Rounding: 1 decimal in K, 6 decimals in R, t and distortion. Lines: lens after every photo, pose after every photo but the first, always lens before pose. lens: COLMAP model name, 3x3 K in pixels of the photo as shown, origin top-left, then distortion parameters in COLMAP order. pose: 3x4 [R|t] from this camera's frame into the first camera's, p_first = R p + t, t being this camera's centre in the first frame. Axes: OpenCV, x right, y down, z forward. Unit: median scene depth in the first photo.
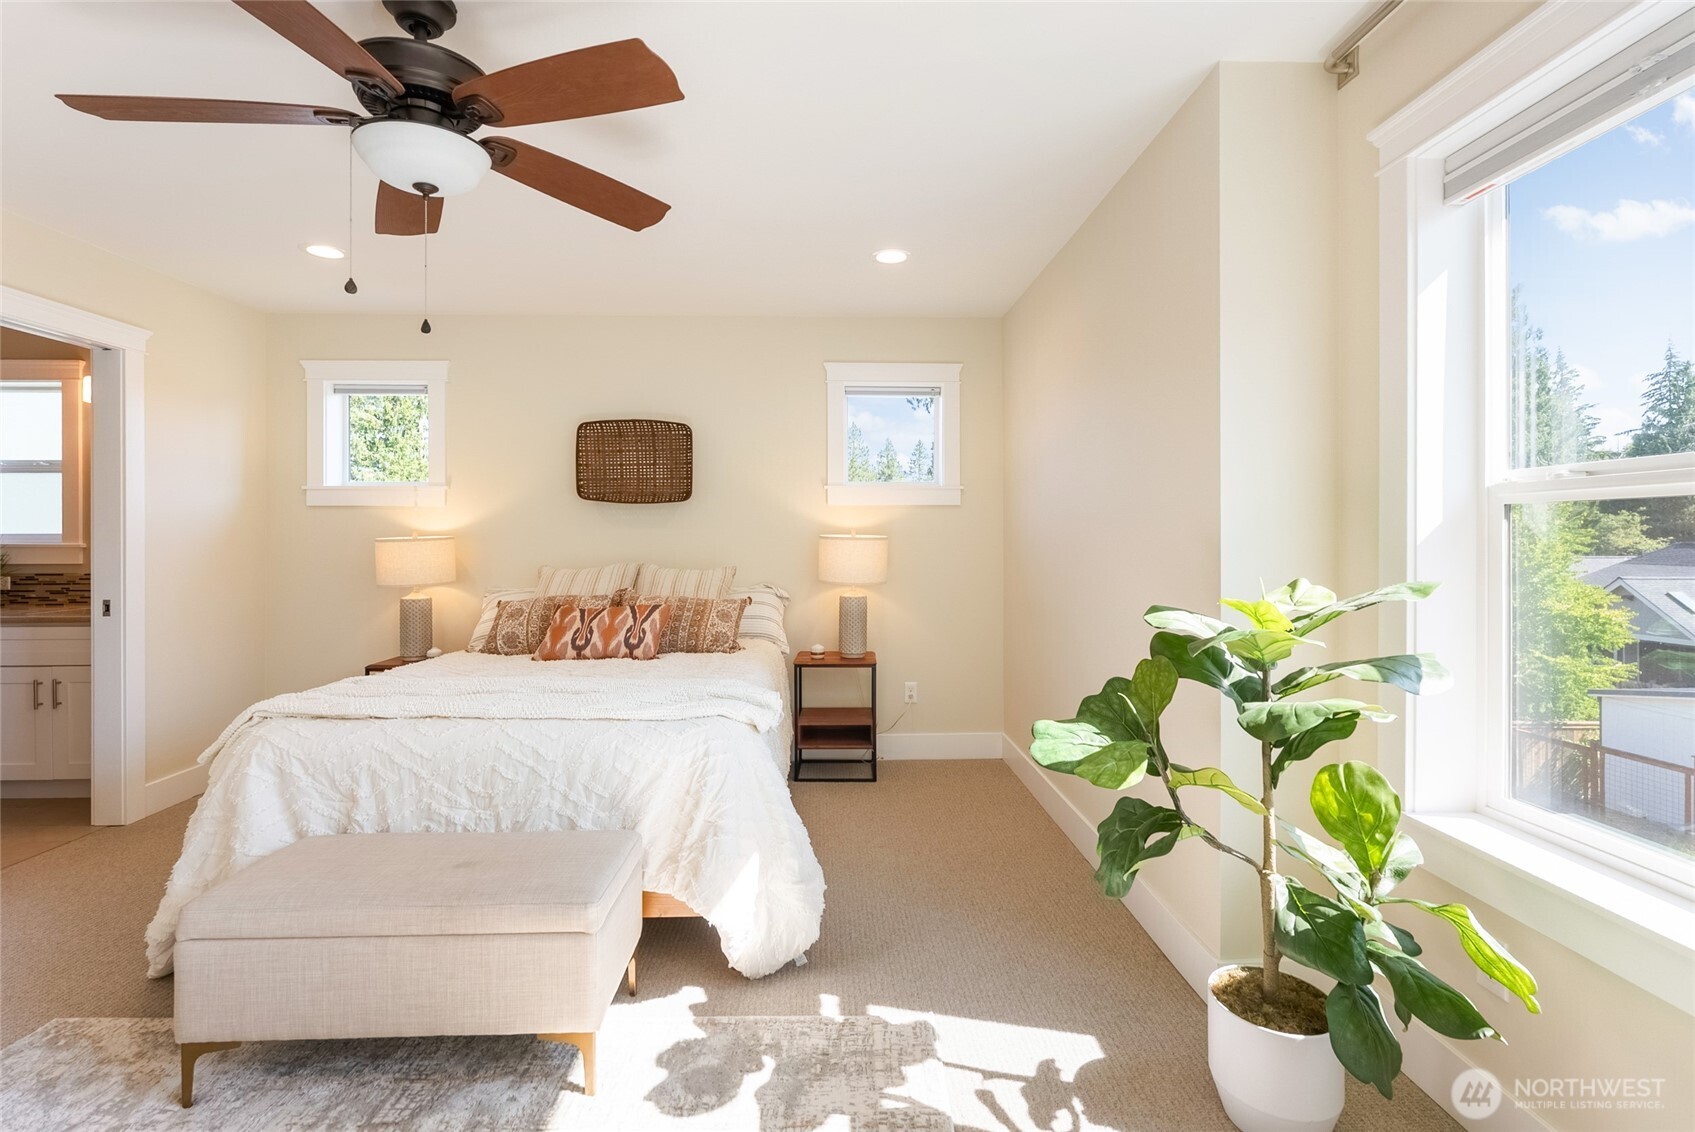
lens RADIAL K [[761.5, 0, 847.1], [0, 761.5, 553.6], [0, 0, 1]] dist [-0.001315, -0.000796]
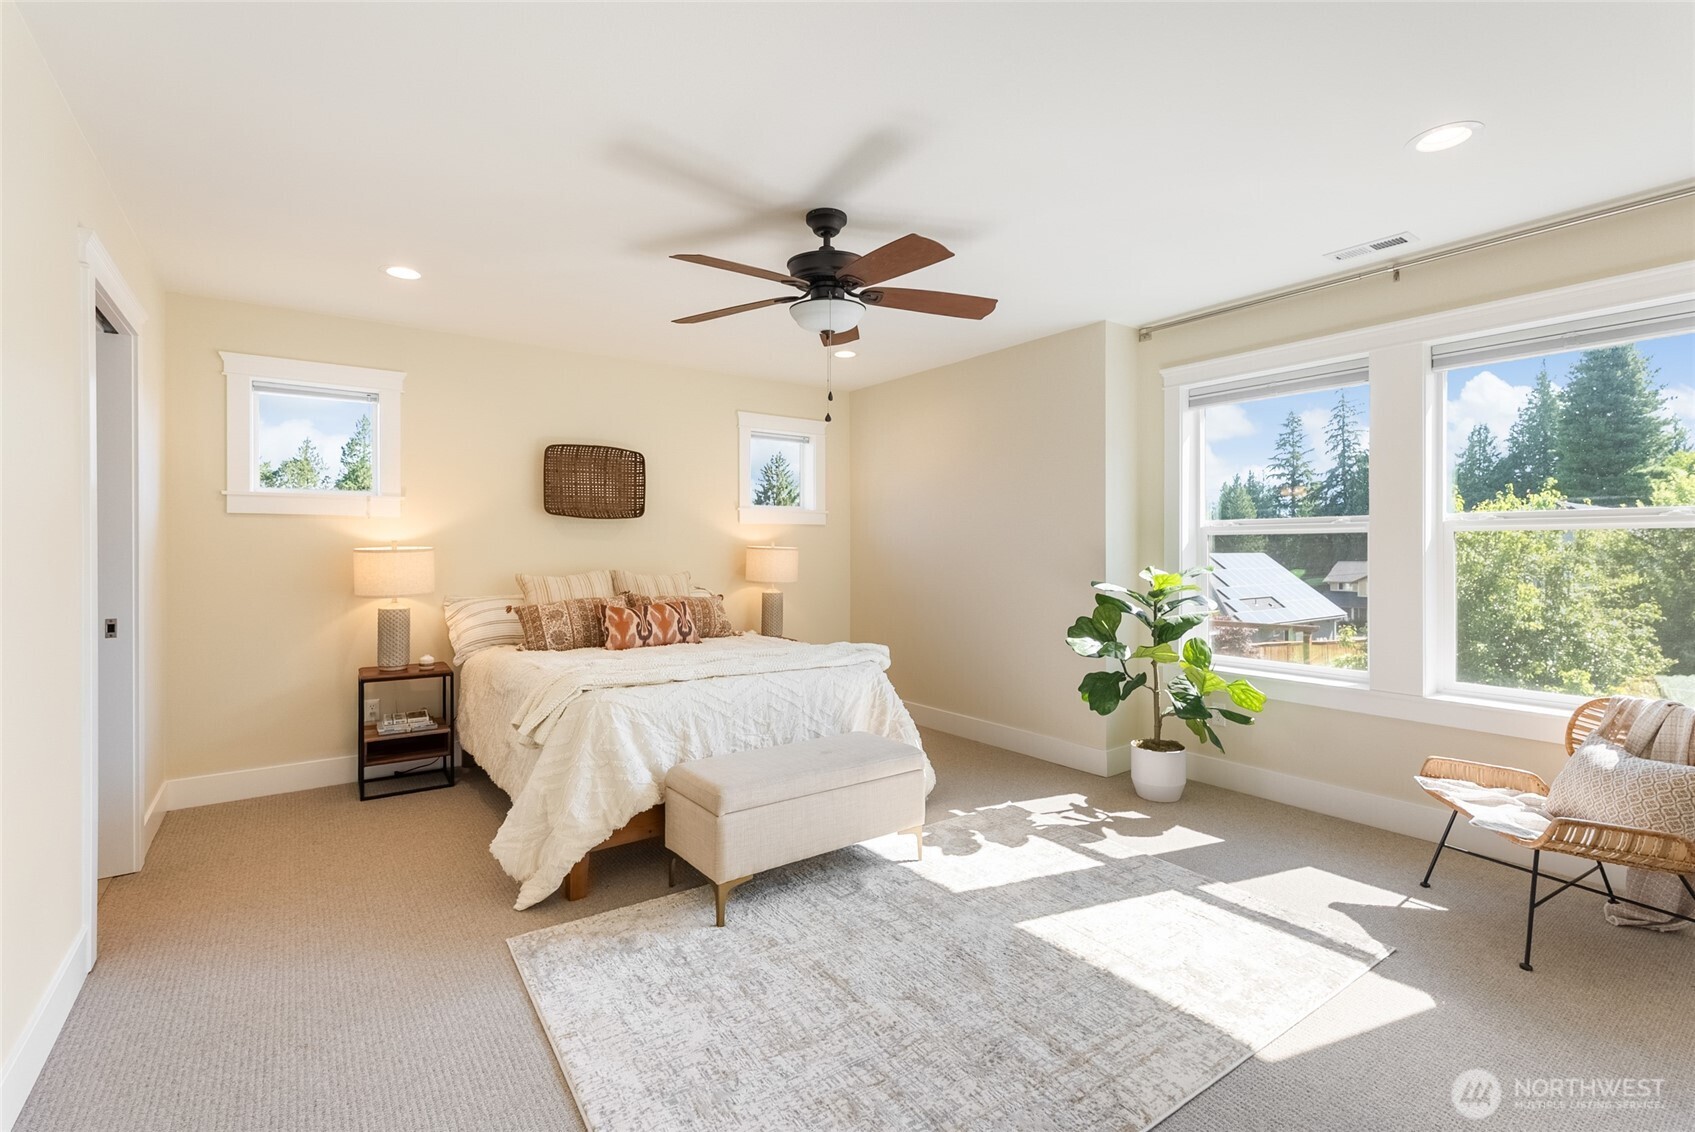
lens RADIAL K [[761.5, 0, 837.2], [0, 761.5, 568.2], [0, 0, 1]] dist [-0.001315, -0.000796]
pose [[0.829164, -0.012921, 0.558856, -1.168506], [0.010775, 0.999917, 0.007131, 0.009158], [-0.558902, 0.000109, 0.829234, -0.291394]]
